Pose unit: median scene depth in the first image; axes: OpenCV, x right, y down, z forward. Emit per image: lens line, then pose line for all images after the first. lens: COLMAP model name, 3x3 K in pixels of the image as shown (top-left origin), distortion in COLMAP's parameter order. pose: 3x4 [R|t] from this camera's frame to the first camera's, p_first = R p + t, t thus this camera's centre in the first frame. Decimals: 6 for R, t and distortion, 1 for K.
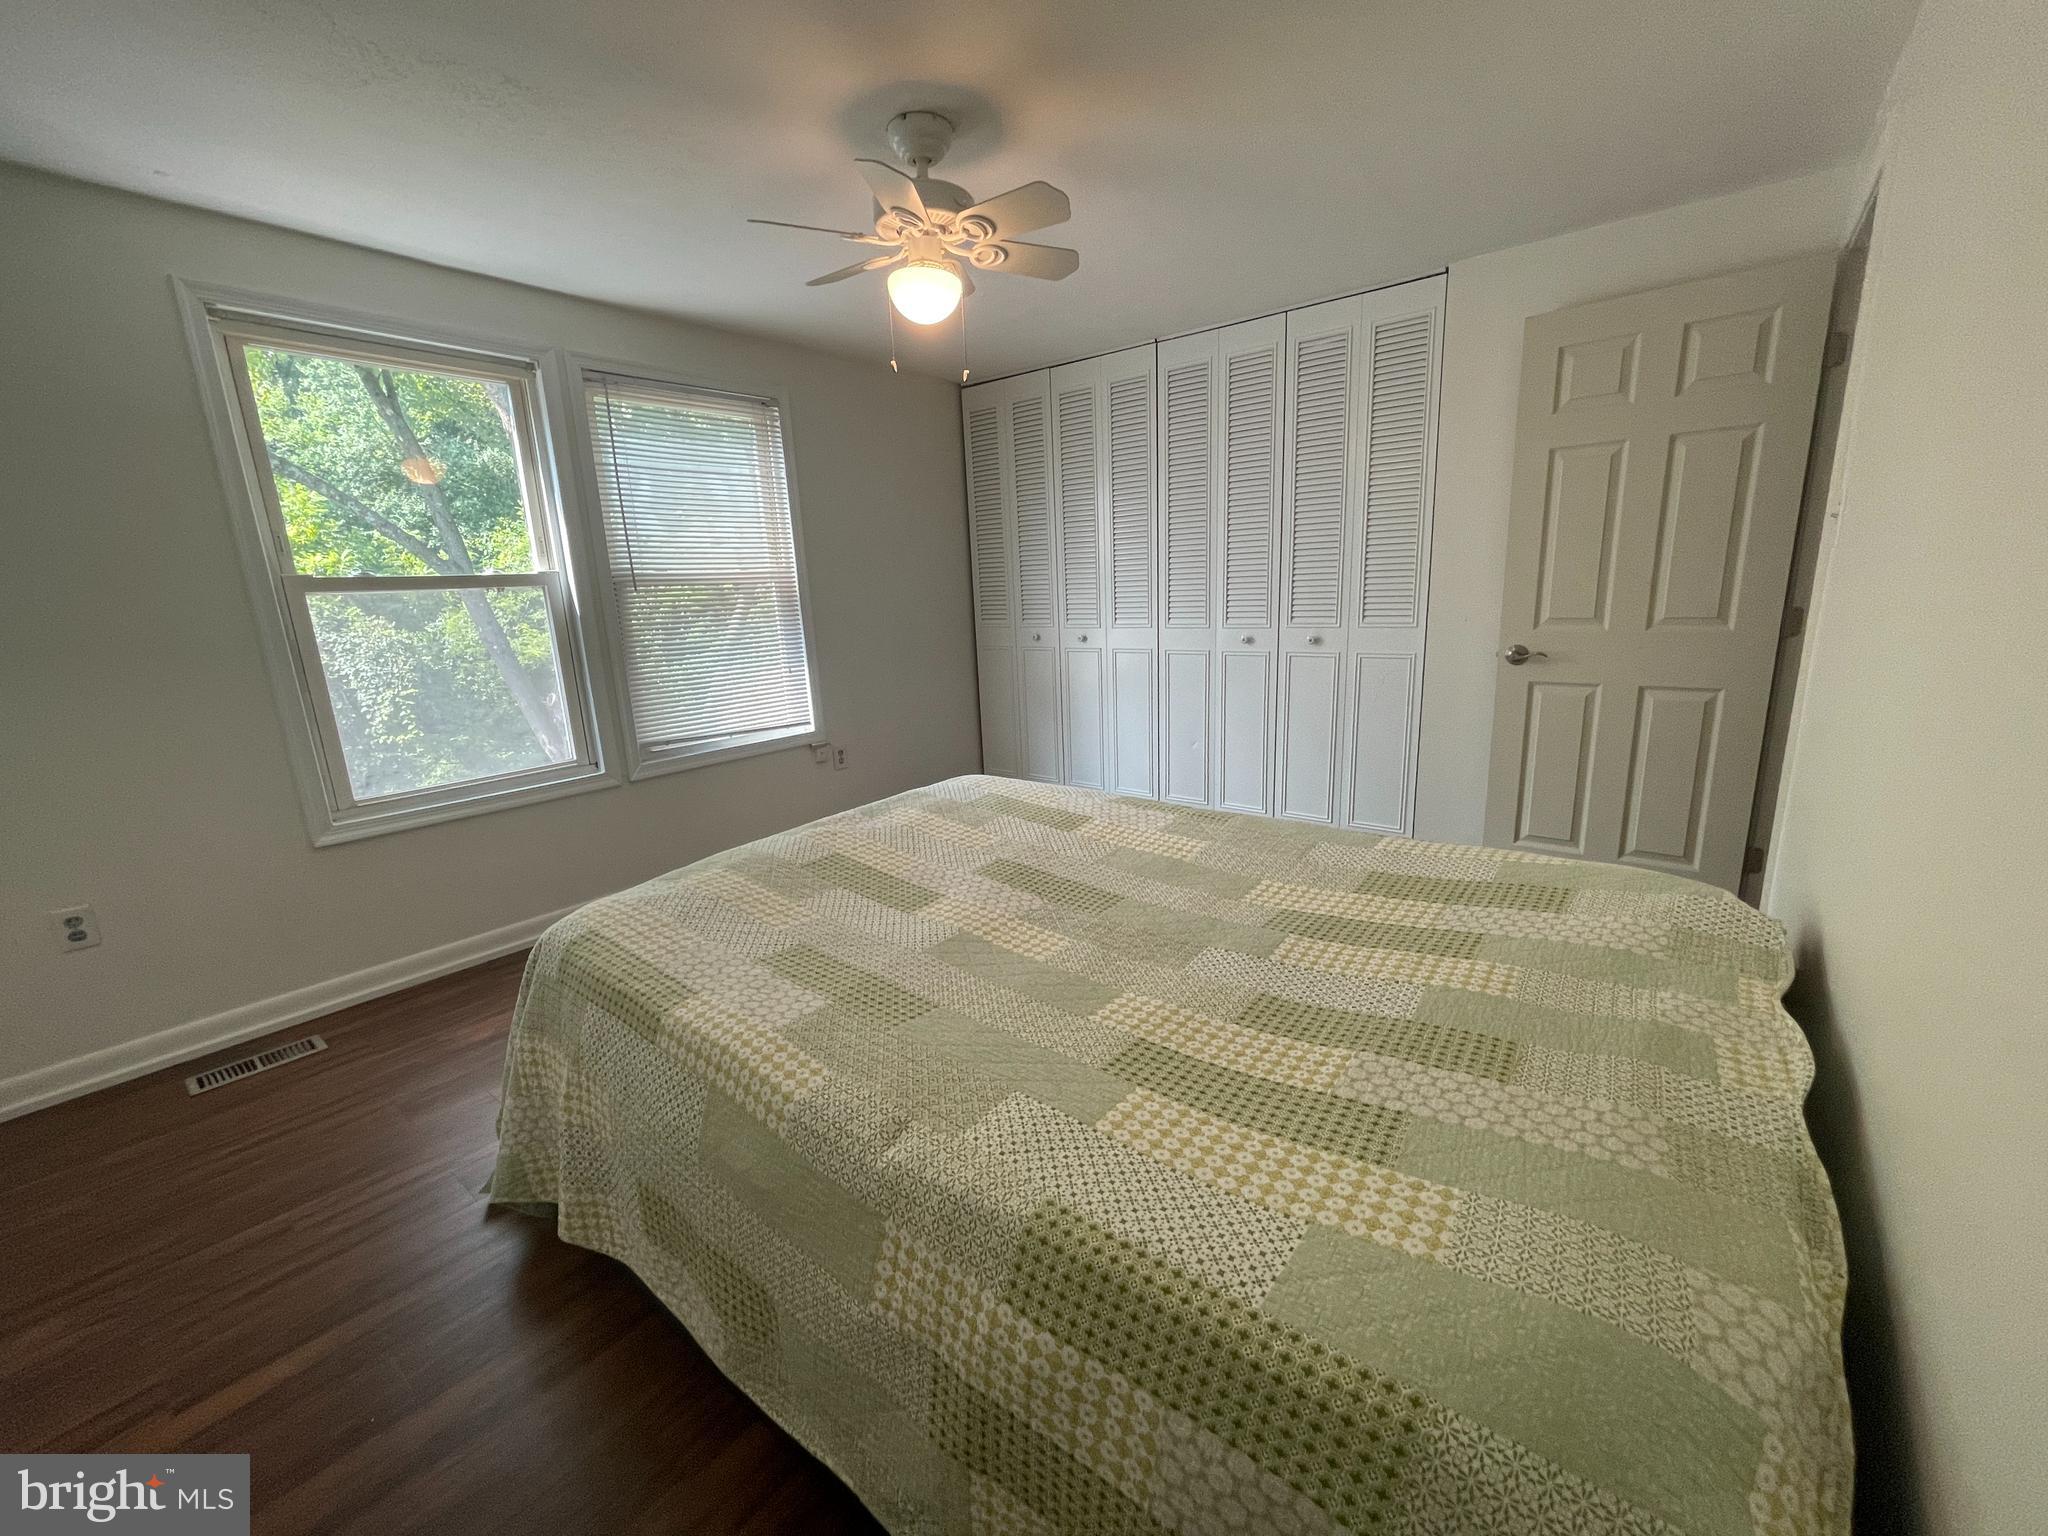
lens RADIAL K [[826.4, 0, 1032.8], [0, 826.4, 772.4], [0, 0, 1]] dist [0.000231, 0.000257]
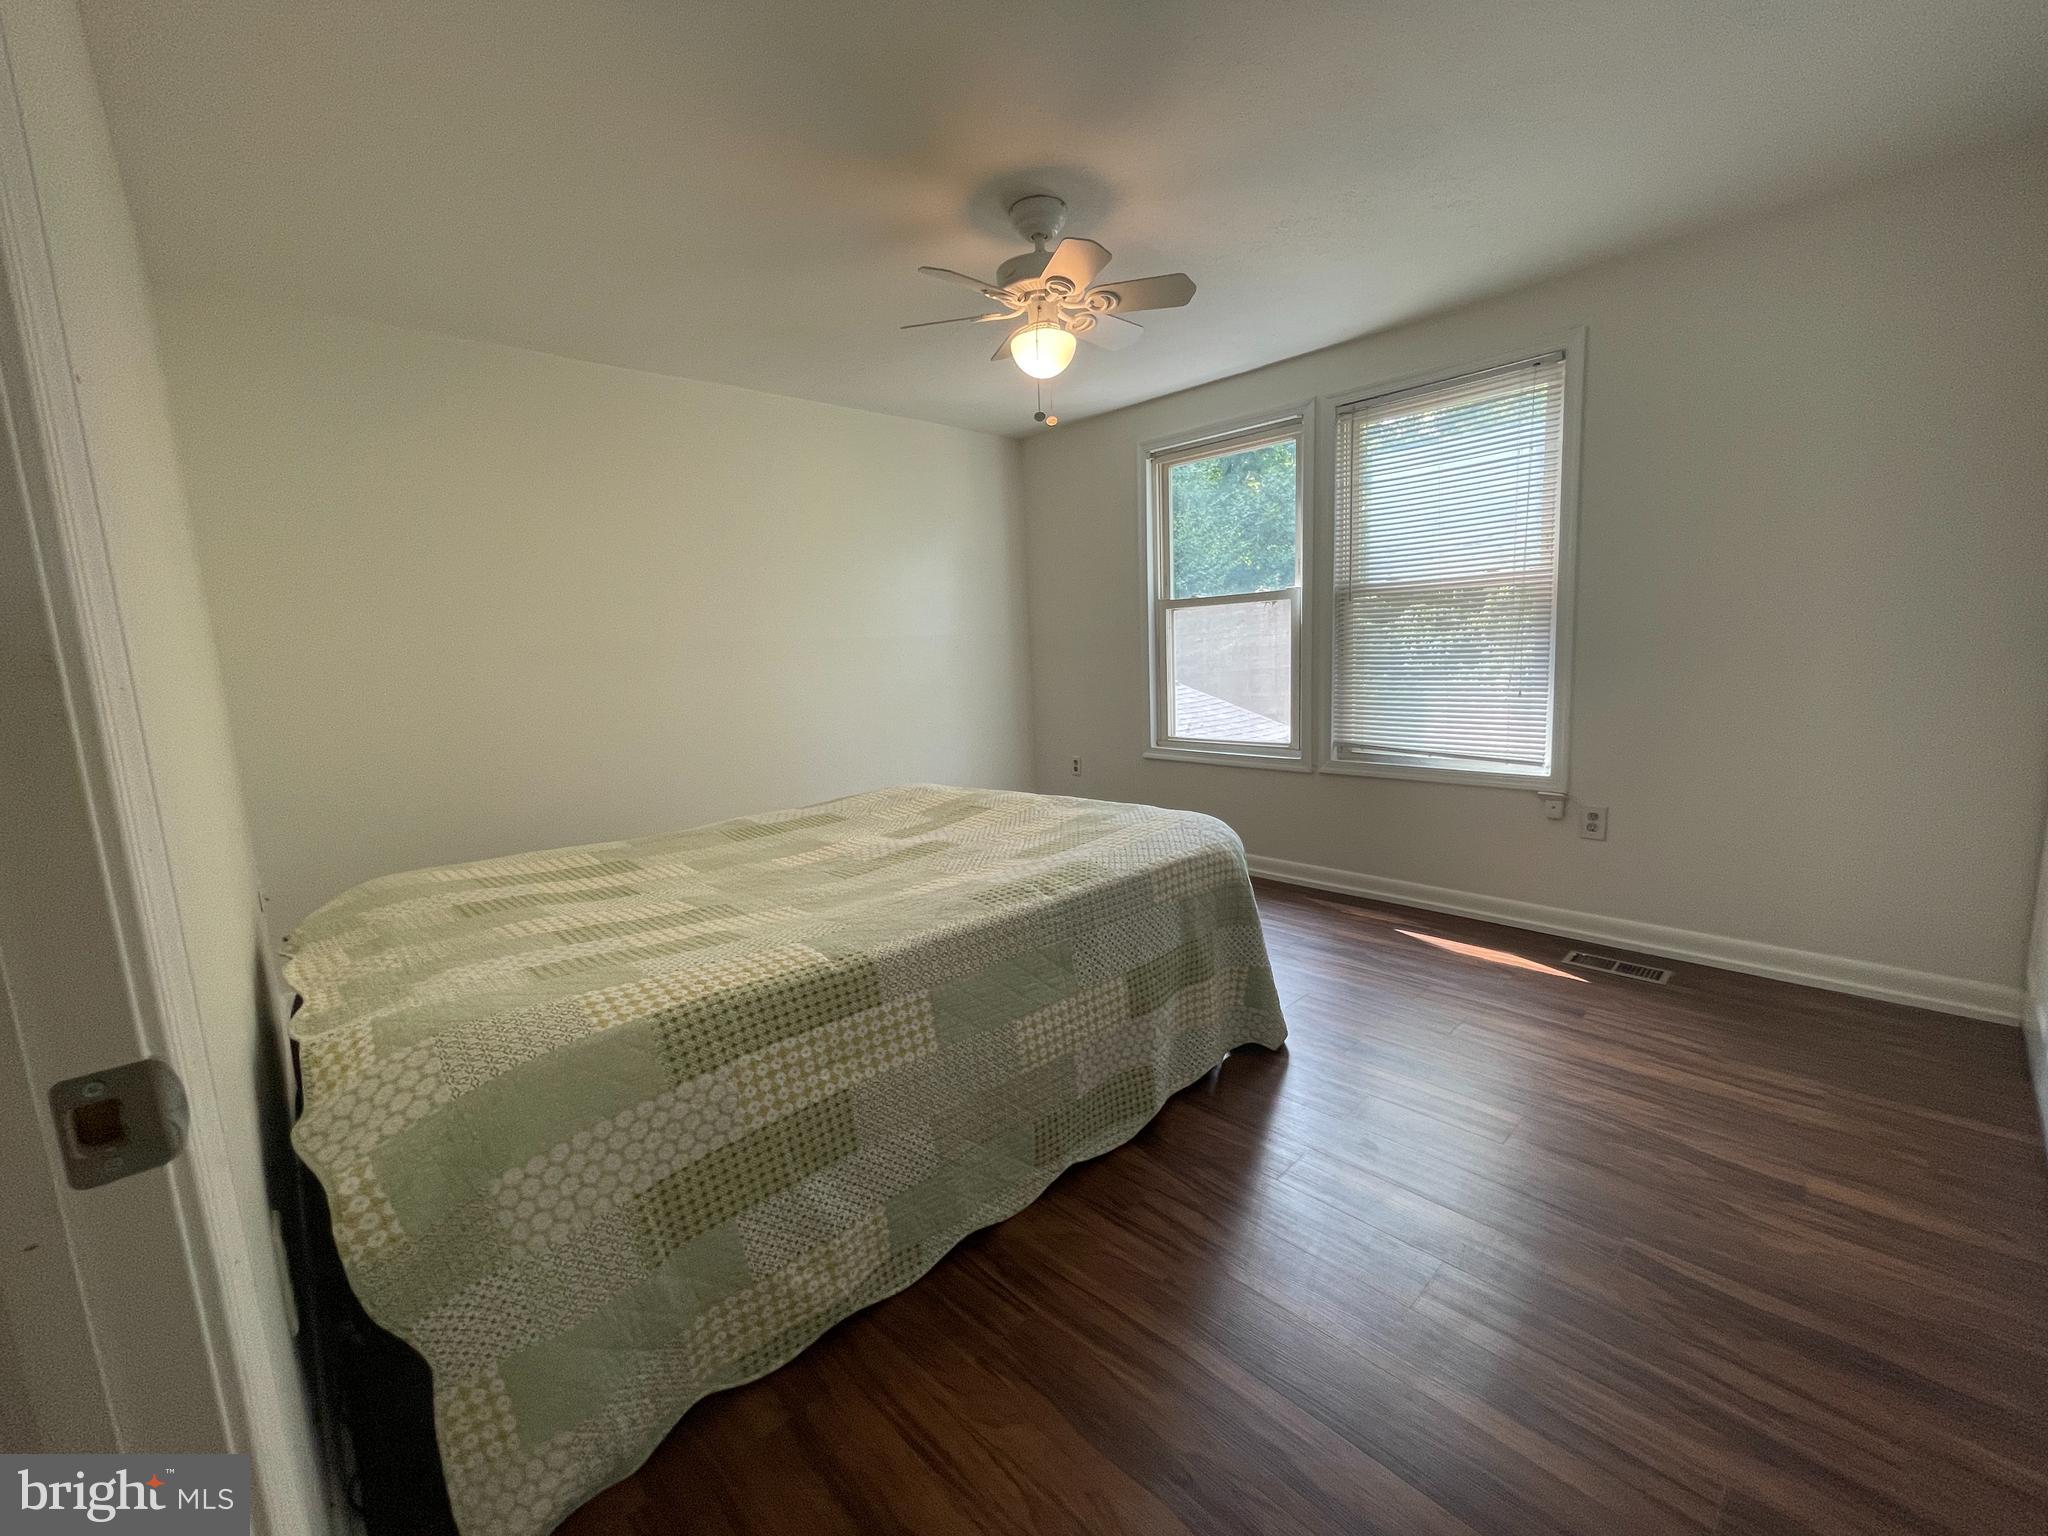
lens RADIAL K [[826.4, 0, 1032.8], [0, 826.4, 772.4], [0, 0, 1]] dist [0.000231, 0.000257]
pose [[-0.121142, 0.196139, -0.973064, 0.701016], [-0.177586, 0.960186, 0.215651, -0.174107], [0.976621, 0.198927, -0.081487, 0.769368]]
